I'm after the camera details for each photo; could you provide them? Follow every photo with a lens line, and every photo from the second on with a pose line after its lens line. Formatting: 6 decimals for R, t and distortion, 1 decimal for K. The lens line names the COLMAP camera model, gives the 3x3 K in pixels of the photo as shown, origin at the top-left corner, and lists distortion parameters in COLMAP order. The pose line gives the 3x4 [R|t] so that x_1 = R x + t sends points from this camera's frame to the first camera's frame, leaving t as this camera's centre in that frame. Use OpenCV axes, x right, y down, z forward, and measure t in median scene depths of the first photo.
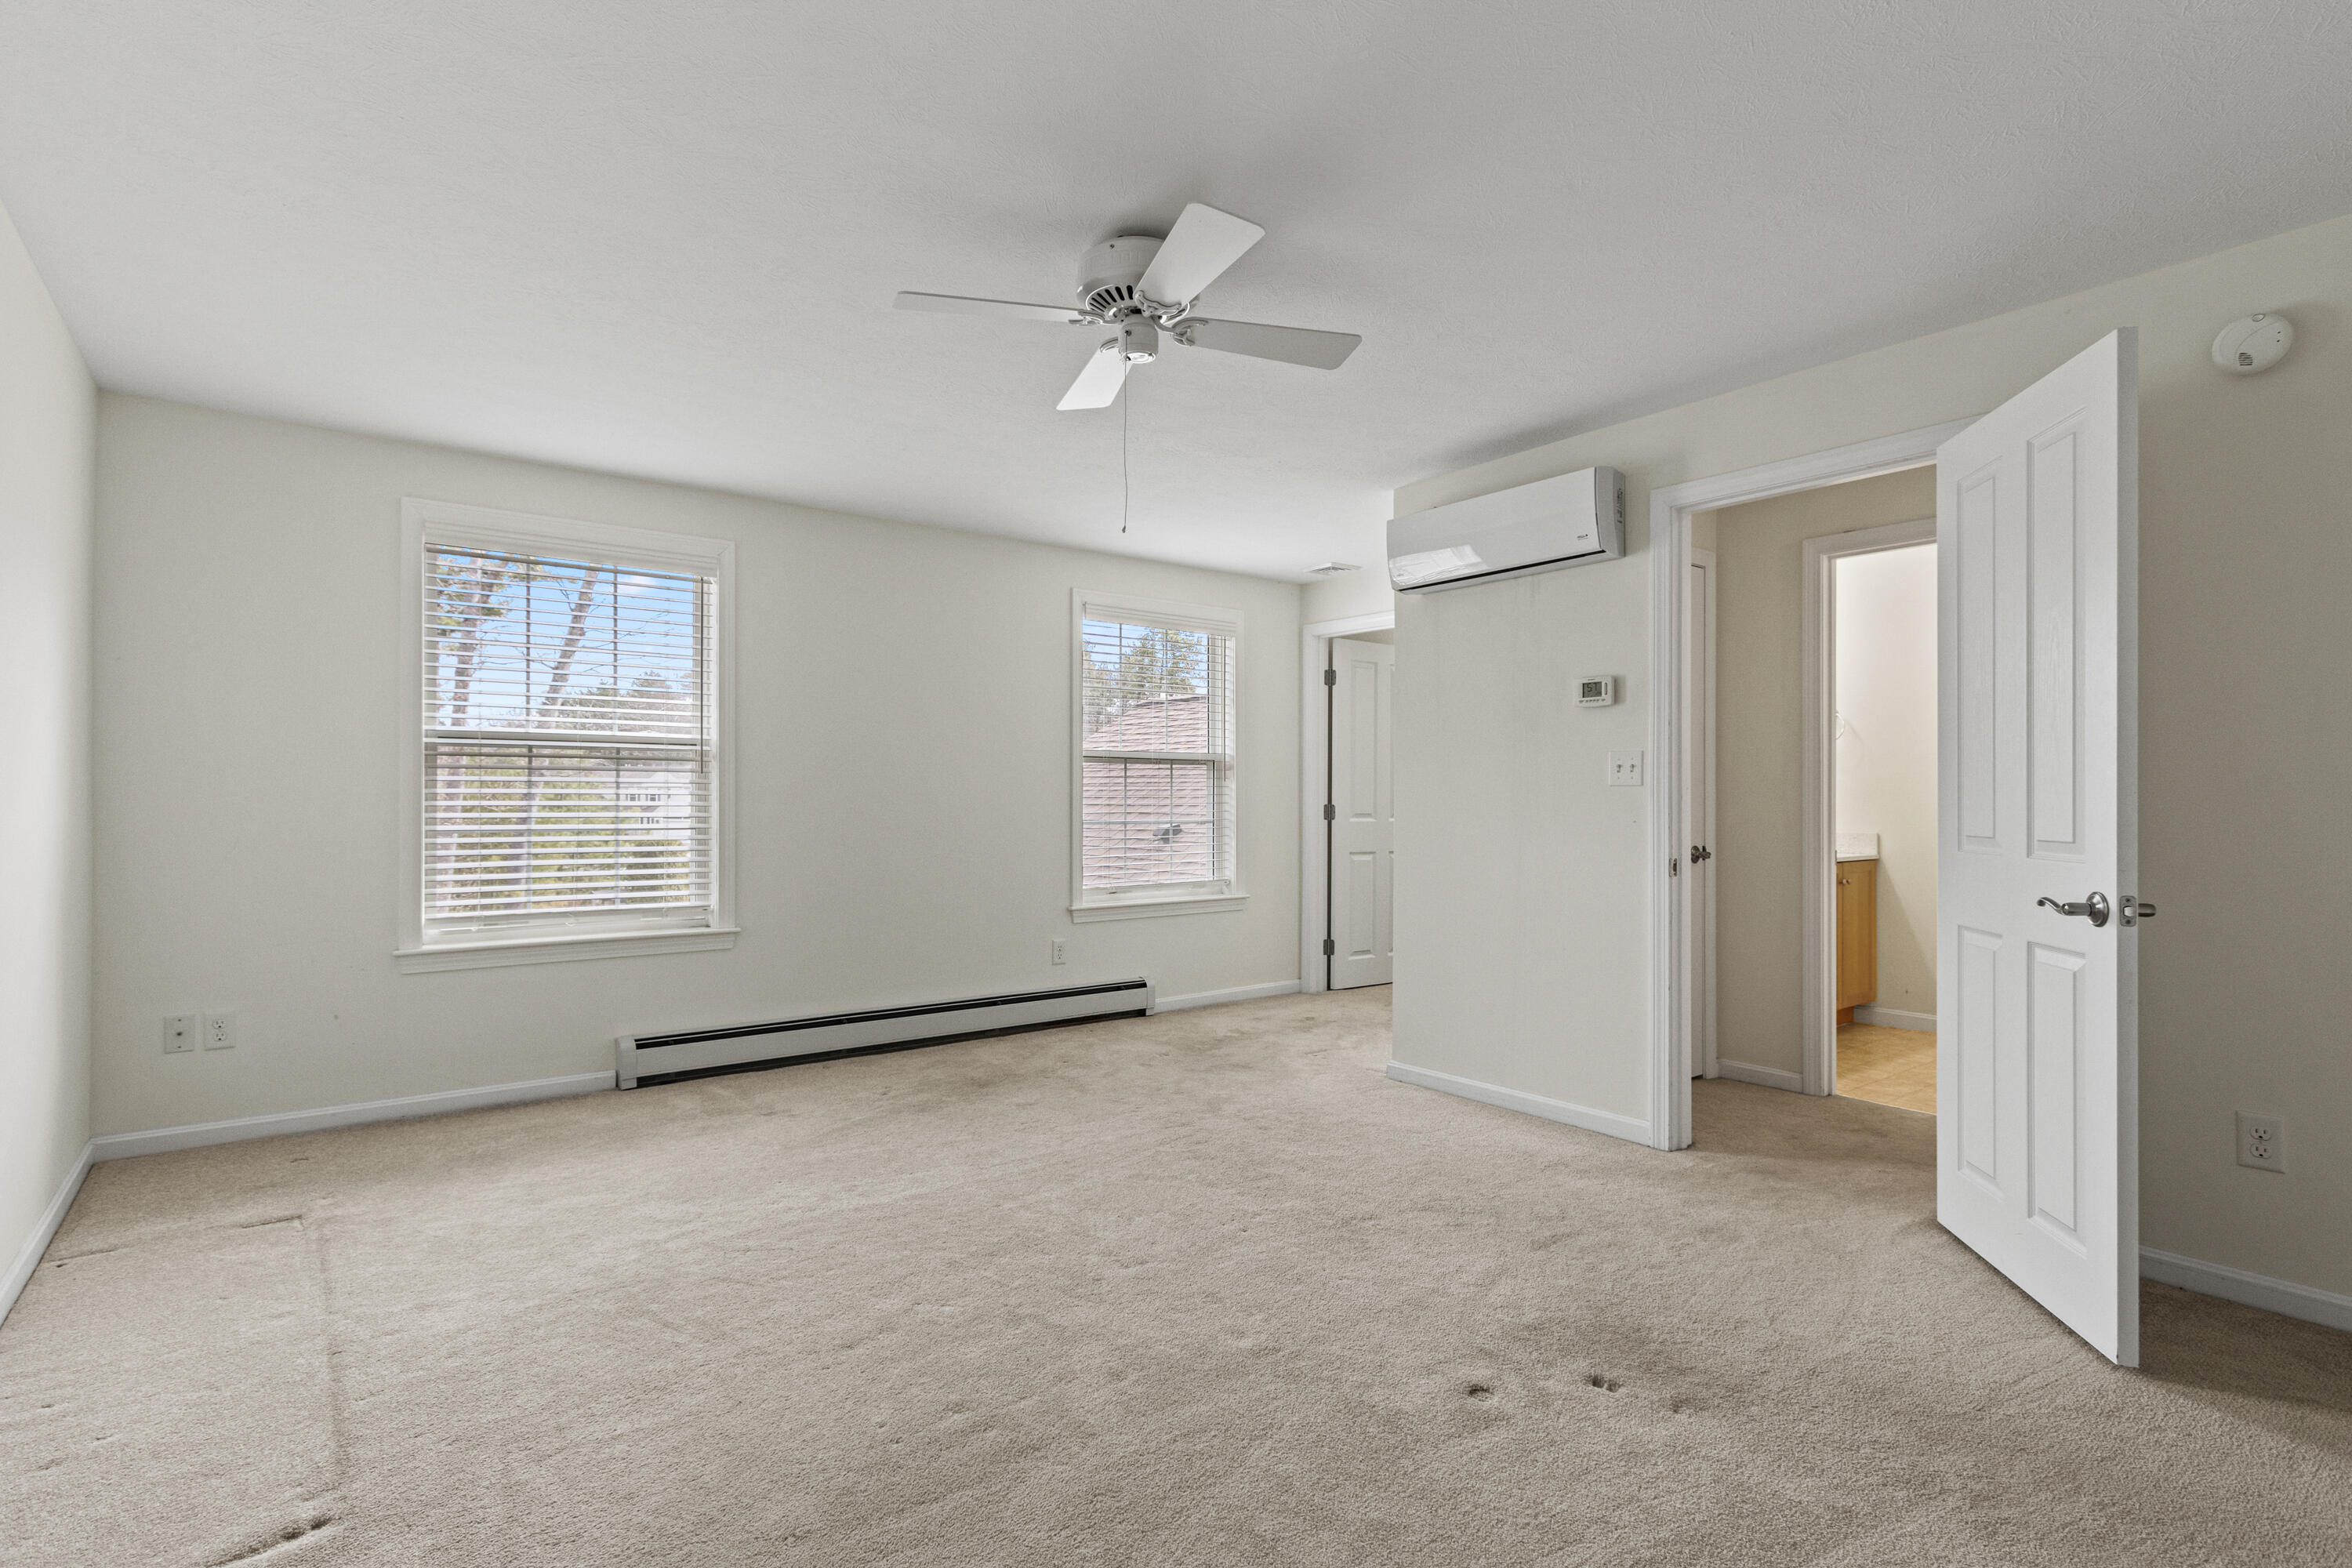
lens RADIAL K [[1118.0, 0, 1164.2], [0, 1118.0, 784.3], [0, 0, 1]] dist [-0.003537, -0.000751]
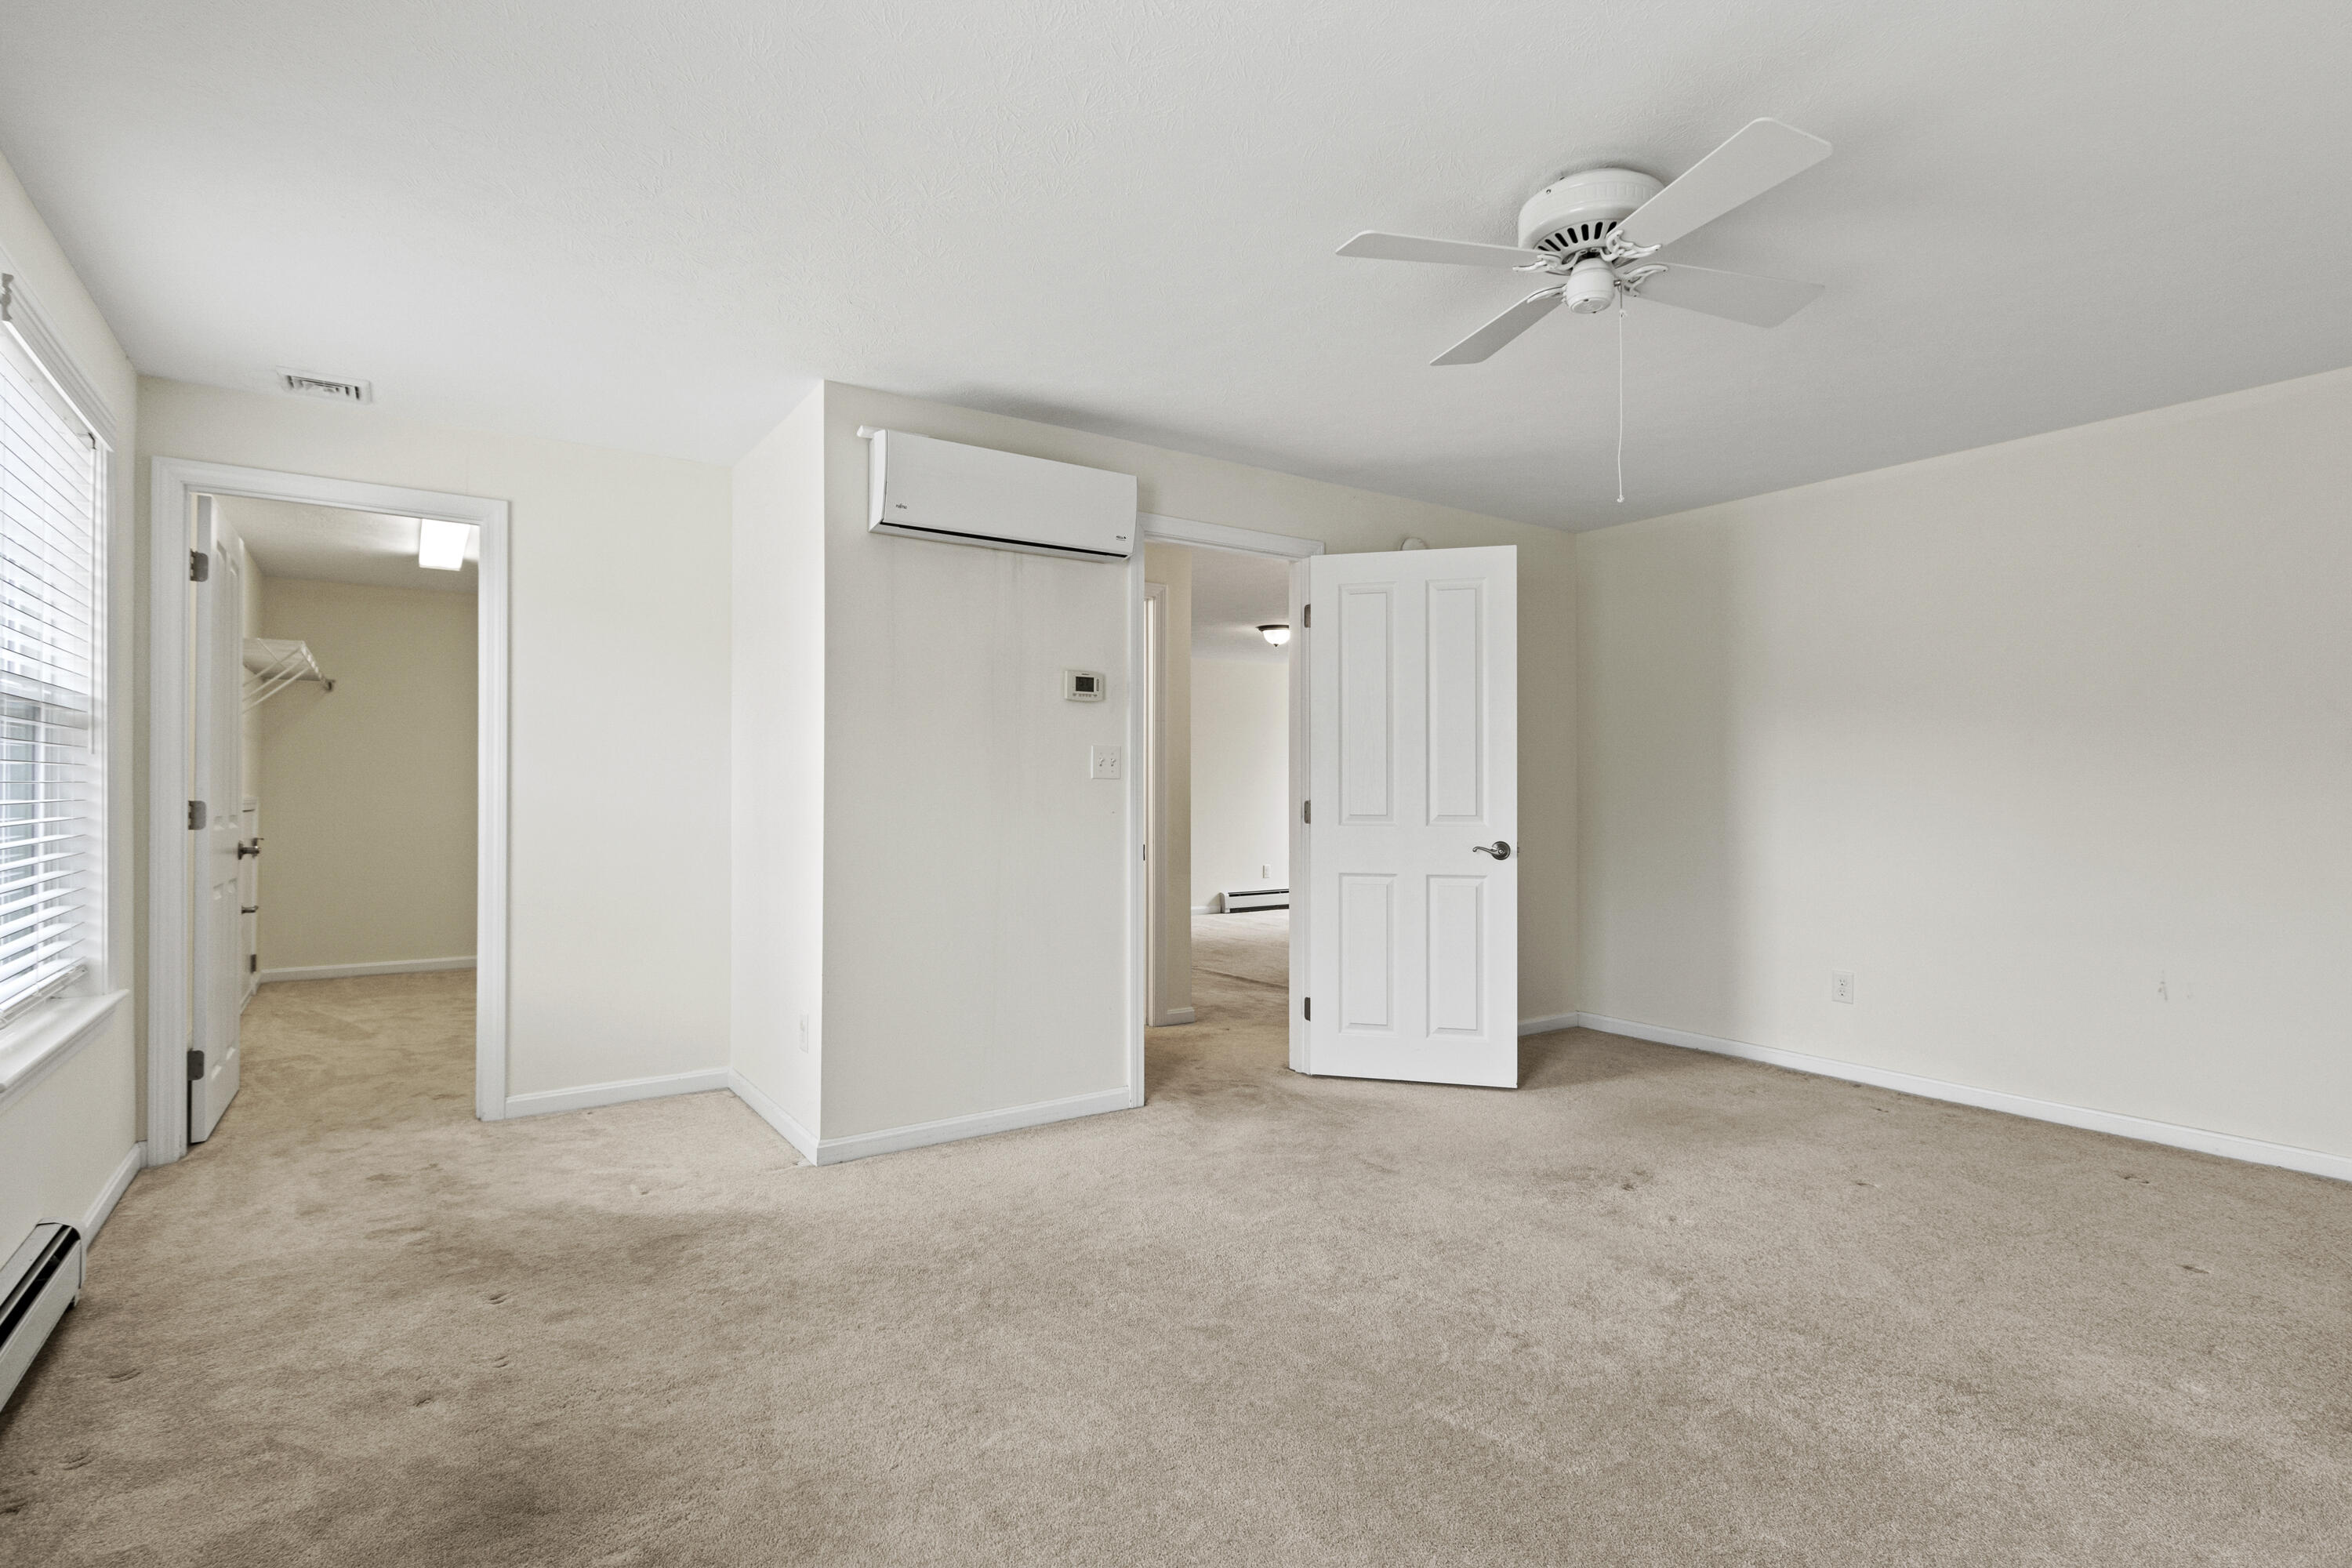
lens RADIAL K [[1118.0, 0, 1164.2], [0, 1118.0, 784.3], [0, 0, 1]] dist [-0.003537, -0.000751]
pose [[0.052656, 0.004251, 0.998604, -0.638544], [-0.013813, 0.999898, -0.003528, 0.009311], [-0.998517, -0.013608, 0.052710, 0.882411]]
